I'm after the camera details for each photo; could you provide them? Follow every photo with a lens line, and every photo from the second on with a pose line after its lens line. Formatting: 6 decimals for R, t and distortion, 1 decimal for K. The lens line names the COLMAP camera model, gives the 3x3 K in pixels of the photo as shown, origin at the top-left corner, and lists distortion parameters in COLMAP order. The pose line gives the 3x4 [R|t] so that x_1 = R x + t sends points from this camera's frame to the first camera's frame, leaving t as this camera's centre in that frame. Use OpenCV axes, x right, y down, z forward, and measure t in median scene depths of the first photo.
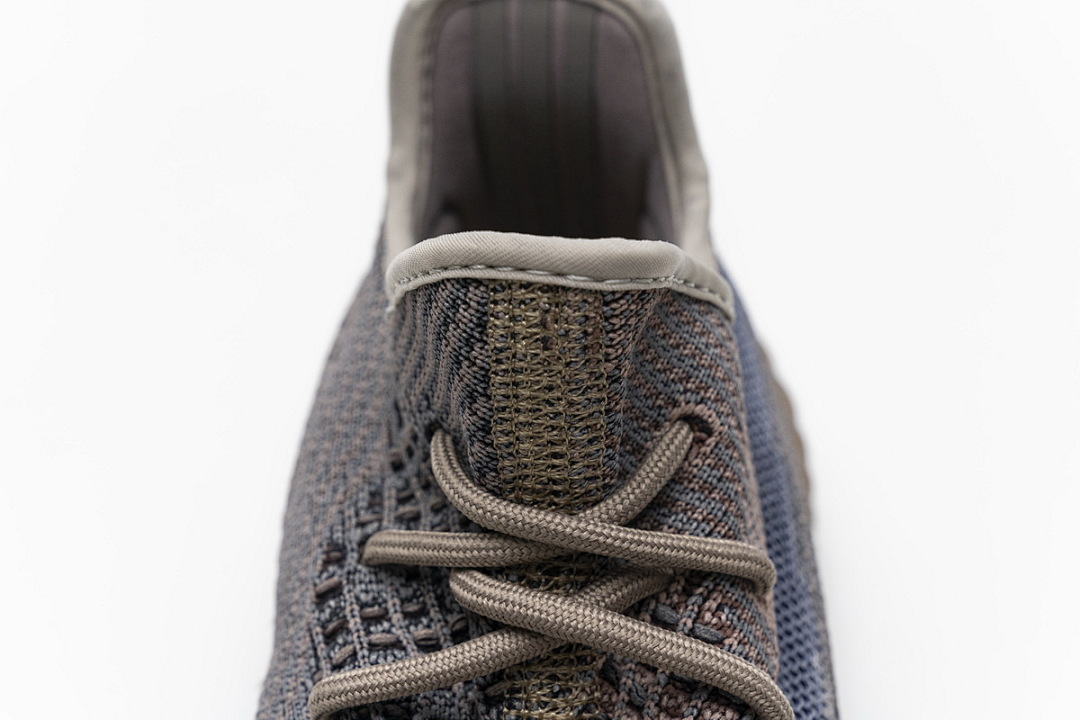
lens RADIAL K [[2057.5, 0, 542.1], [0, 2057.5, 351.6], [0, 0, 1]] dist [0.035147, 0.000000]
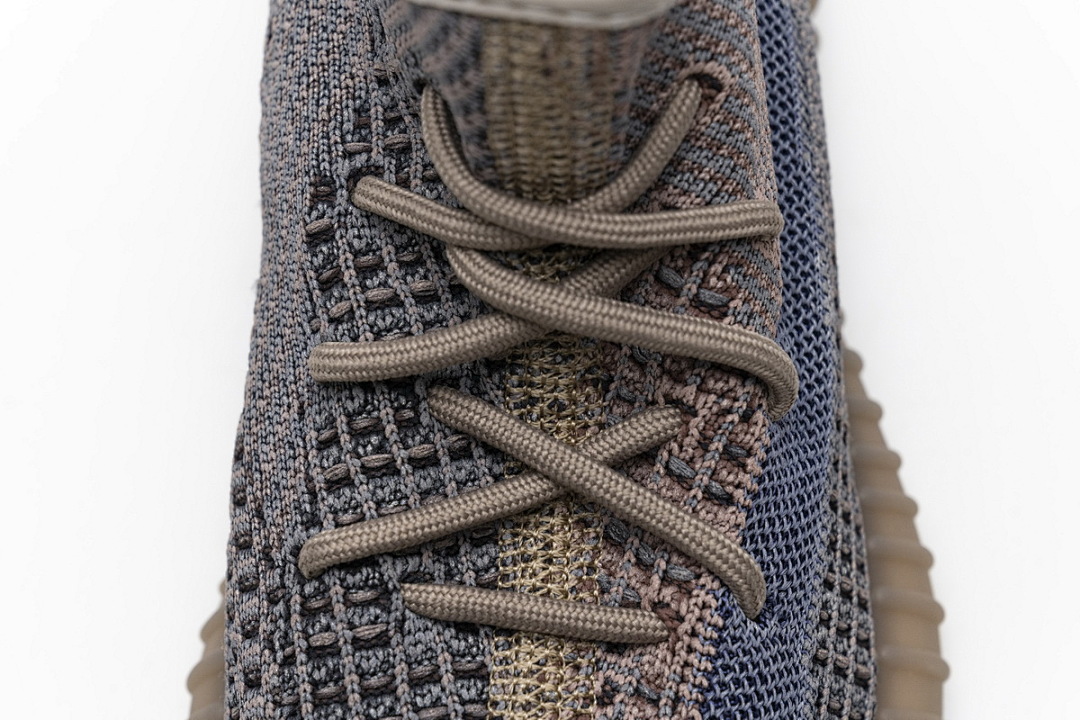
lens RADIAL K [[2057.5, 0, 543.8], [0, 2057.5, 358.6], [0, 0, 1]] dist [0.035147, 0.000000]
pose [[0.999730, -0.020153, 0.011525, -0.011498], [0.012589, 0.887704, 0.460242, -0.285478], [-0.019506, -0.459973, 0.887719, 0.119145]]
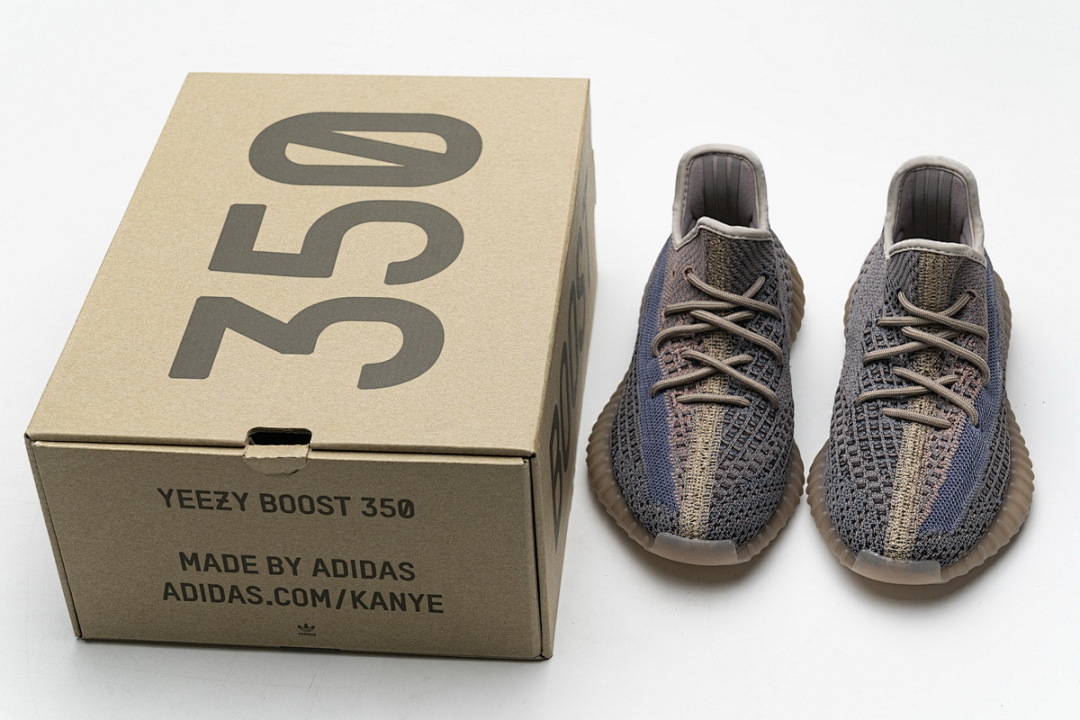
lens RADIAL K [[2015.2, 0, 542.3], [0, 2015.2, 367.5], [0, 0, 1]] dist [-0.037148, 0.000000]
pose [[0.983990, 0.078580, -0.159966, -0.098378], [-0.078356, 0.996896, 0.007718, 0.204378], [0.160076, 0.004940, 0.987092, -2.793706]]
